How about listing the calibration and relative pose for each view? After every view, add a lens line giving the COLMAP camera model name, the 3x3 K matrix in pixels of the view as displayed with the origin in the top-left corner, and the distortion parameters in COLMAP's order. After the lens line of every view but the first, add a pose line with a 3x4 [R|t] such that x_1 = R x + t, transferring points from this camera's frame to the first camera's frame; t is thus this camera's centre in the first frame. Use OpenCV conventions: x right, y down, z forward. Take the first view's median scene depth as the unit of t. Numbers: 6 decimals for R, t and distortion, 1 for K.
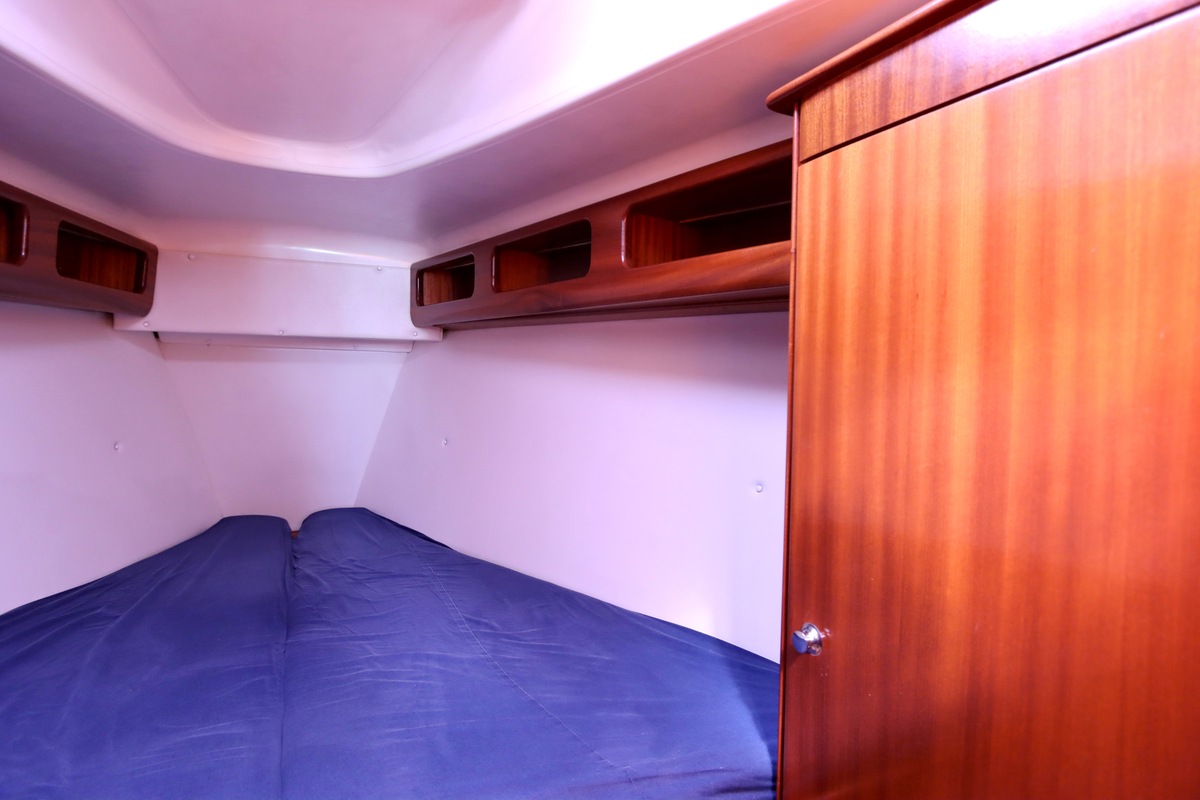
lens RADIAL K [[651.2, 0, 597.9], [0, 651.2, 394.7], [0, 0, 1]] dist [-0.015227, 0.001258]
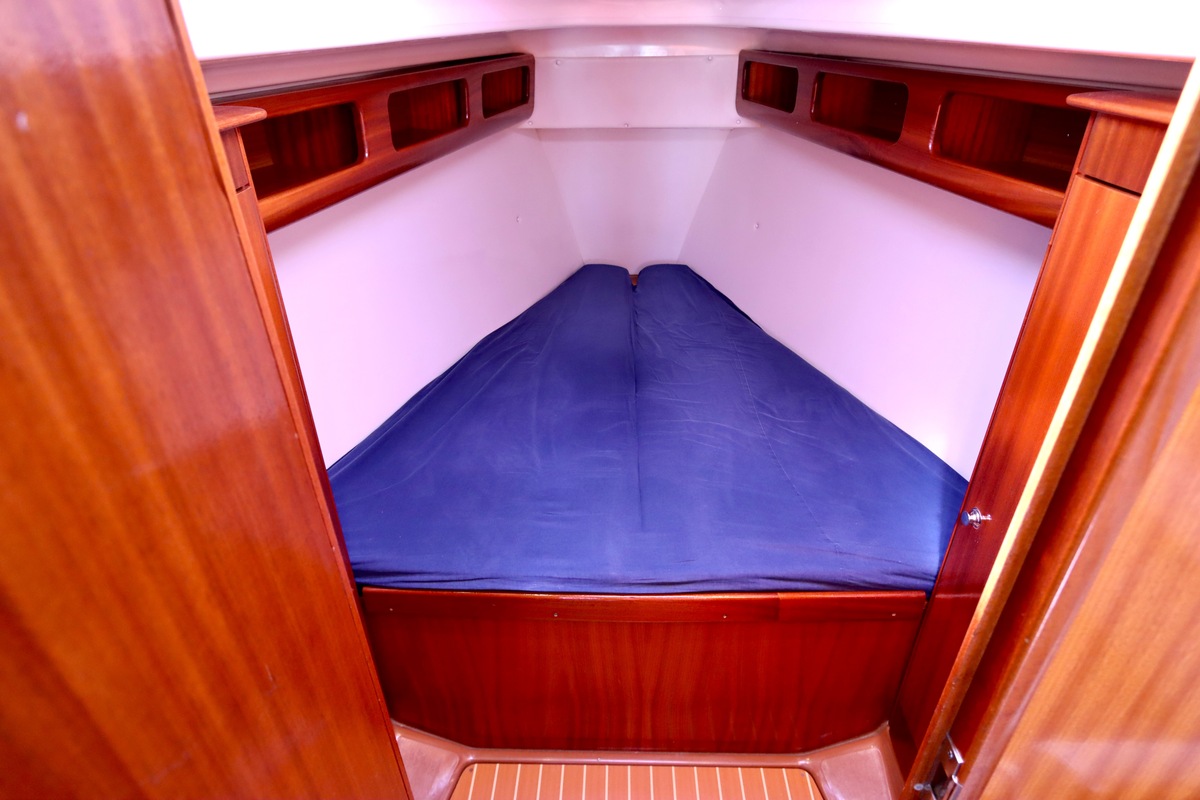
lens RADIAL K [[651.2, 0, 597.9], [0, 651.2, 394.7], [0, 0, 1]] dist [-0.015227, 0.001258]
pose [[0.893572, 0.196529, -0.403615, 0.060174], [0.015913, 0.884649, 0.465986, -0.342304], [0.448637, -0.422815, 0.787370, -0.255364]]
